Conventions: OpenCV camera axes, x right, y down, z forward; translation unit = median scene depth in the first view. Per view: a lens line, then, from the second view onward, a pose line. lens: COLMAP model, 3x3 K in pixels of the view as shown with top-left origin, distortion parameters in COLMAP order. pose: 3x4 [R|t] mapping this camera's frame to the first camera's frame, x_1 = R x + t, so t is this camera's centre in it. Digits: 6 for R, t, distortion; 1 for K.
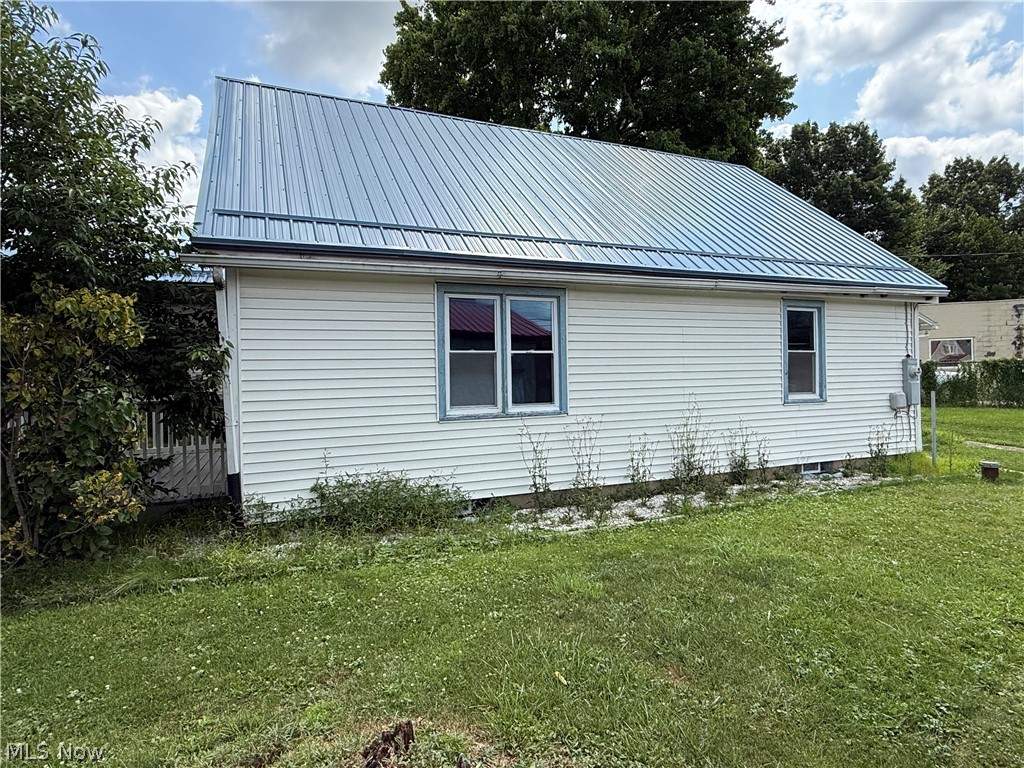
lens RADIAL K [[583.4, 0, 512.8], [0, 583.4, 374.3], [0, 0, 1]] dist [-0.002370, 0.001464]
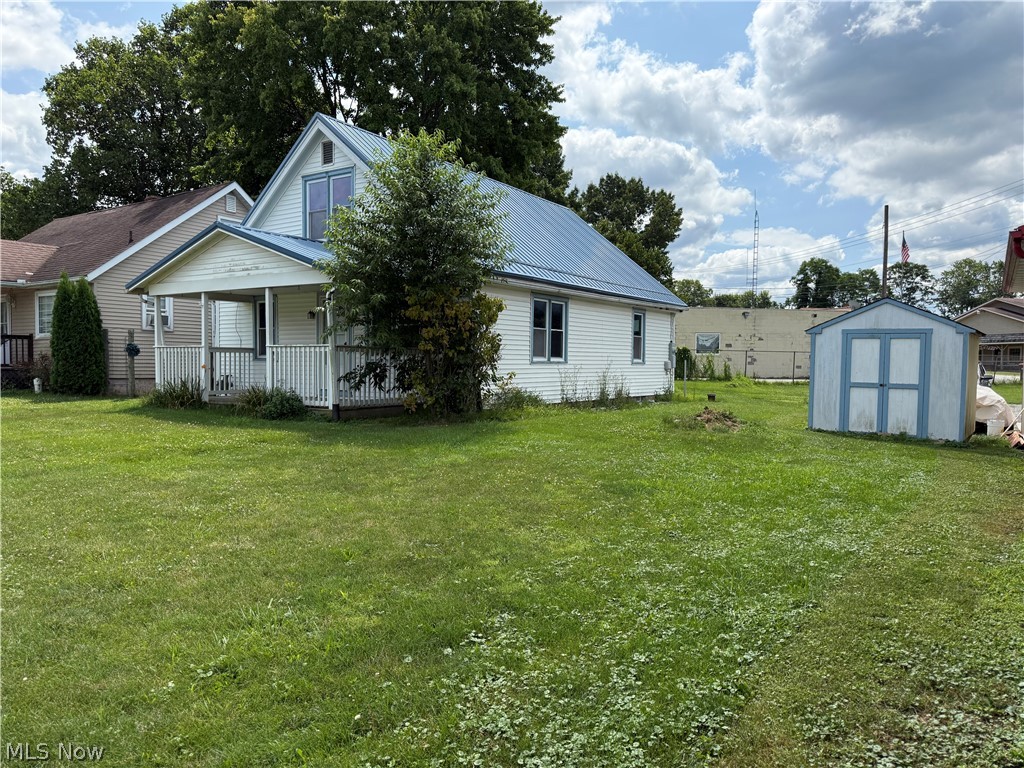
lens RADIAL K [[720.0, 0, 509.7], [0, 720.0, 394.9], [0, 0, 1]] dist [0.023420, -0.014418]
pose [[0.841634, 0.003007, 0.540041, -1.083911], [-0.030962, 0.998608, 0.042692, 0.061352], [-0.539161, -0.052651, 0.840555, -0.724143]]
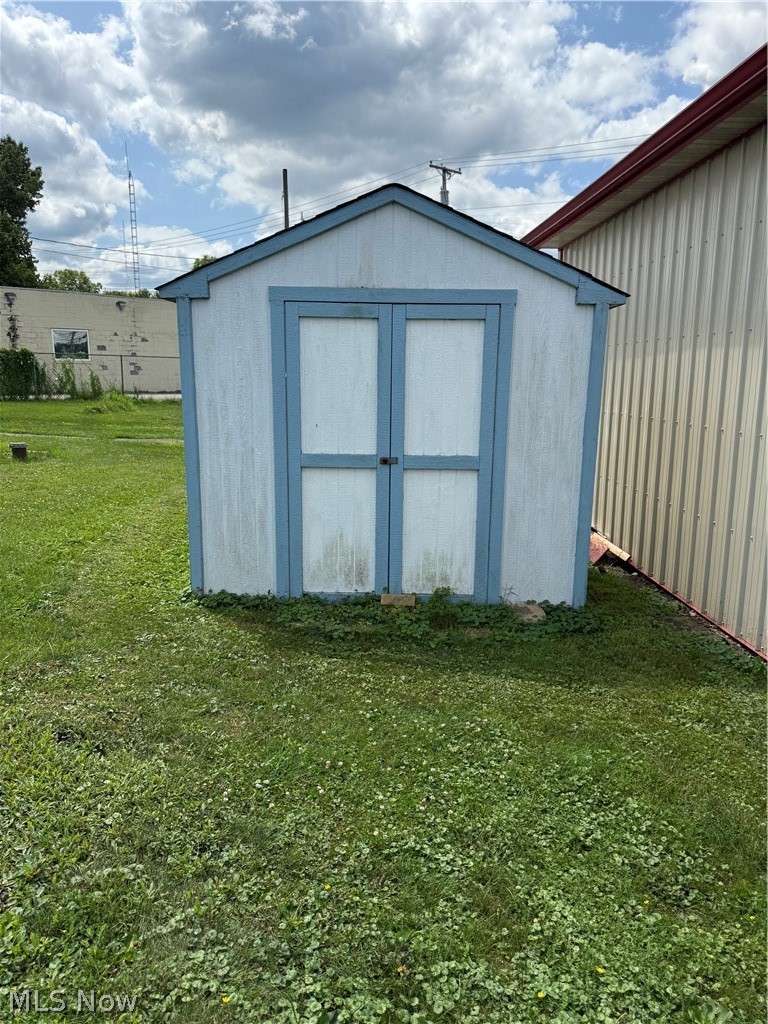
lens RADIAL K [[720.0, 0, 385.6], [0, 720.0, 508.7], [0, 0, 1]] dist [0.023420, -0.014418]
pose [[0.369019, -0.152738, 0.916786, -0.831695], [-0.021376, 0.984749, 0.172665, 0.052636], [-0.929176, -0.083314, 0.360126, -0.555502]]
